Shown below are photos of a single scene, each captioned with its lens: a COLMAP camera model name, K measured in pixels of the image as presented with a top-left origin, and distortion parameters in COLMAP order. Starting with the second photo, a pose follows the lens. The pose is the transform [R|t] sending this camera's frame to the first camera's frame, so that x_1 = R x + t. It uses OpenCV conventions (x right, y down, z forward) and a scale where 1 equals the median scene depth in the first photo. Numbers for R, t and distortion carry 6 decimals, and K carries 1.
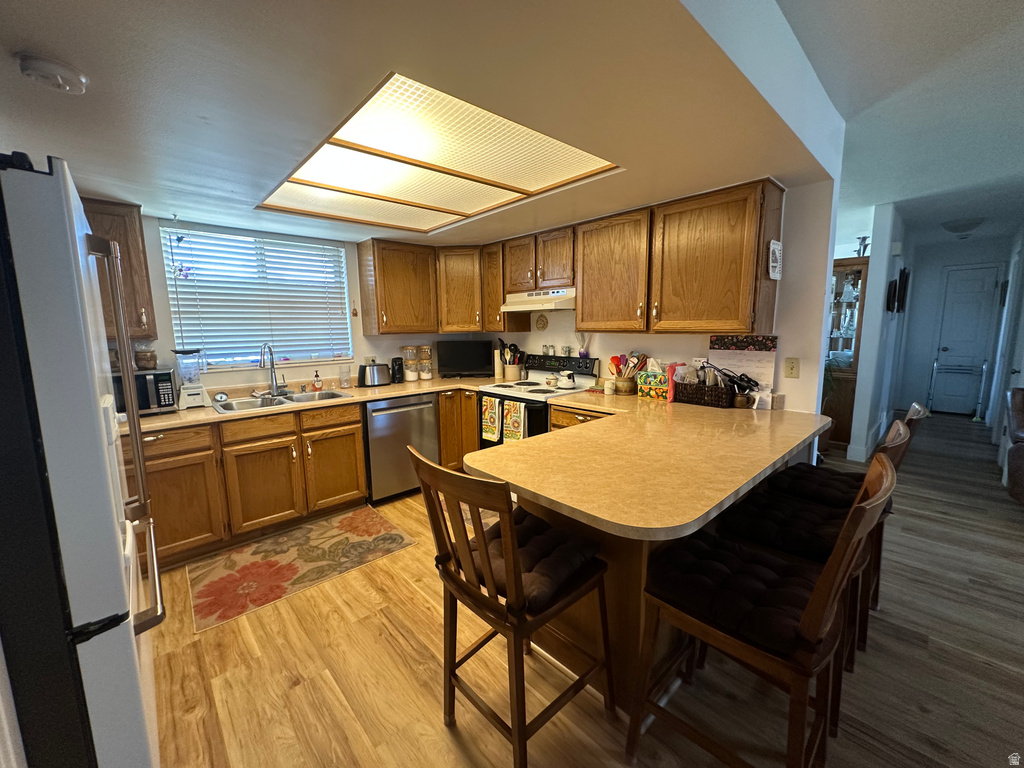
lens RADIAL K [[407.1, 0, 511.2], [0, 407.1, 383.4], [0, 0, 1]] dist [-0.002534, 0.000448]
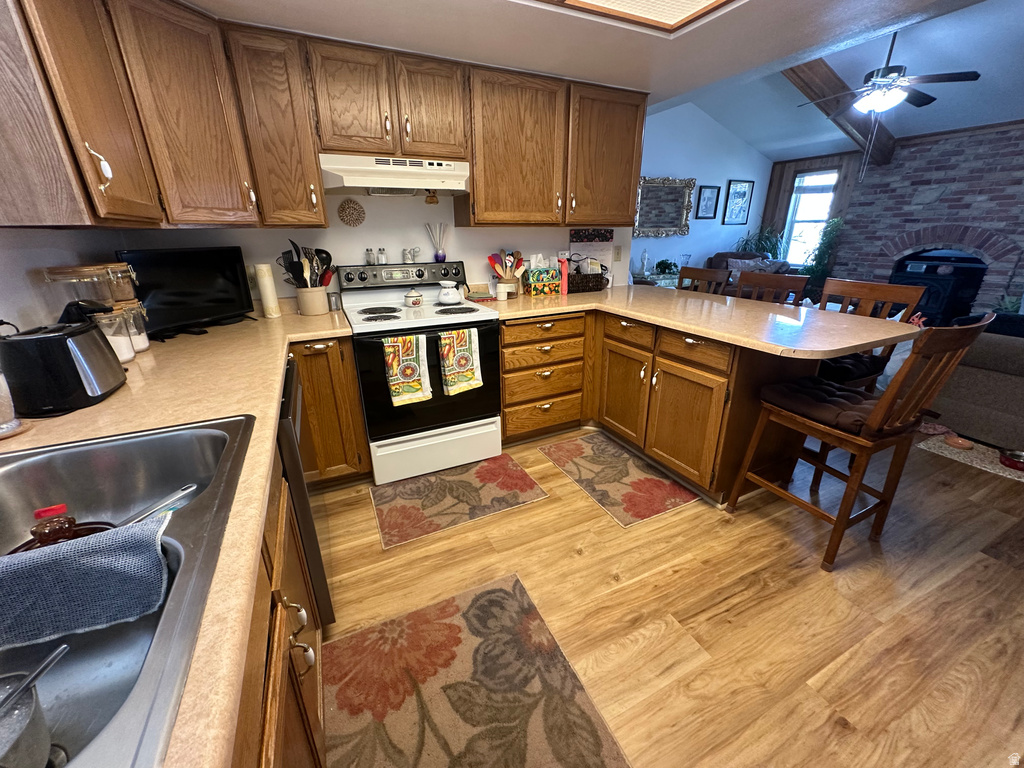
lens RADIAL K [[407.1, 0, 512.6], [0, 407.1, 382.1], [0, 0, 1]] dist [-0.002534, 0.000448]
pose [[0.298323, -0.322210, 0.898434, -0.679709], [0.138168, 0.945960, 0.293376, -0.068340], [-0.944411, 0.036614, 0.326721, 0.766180]]
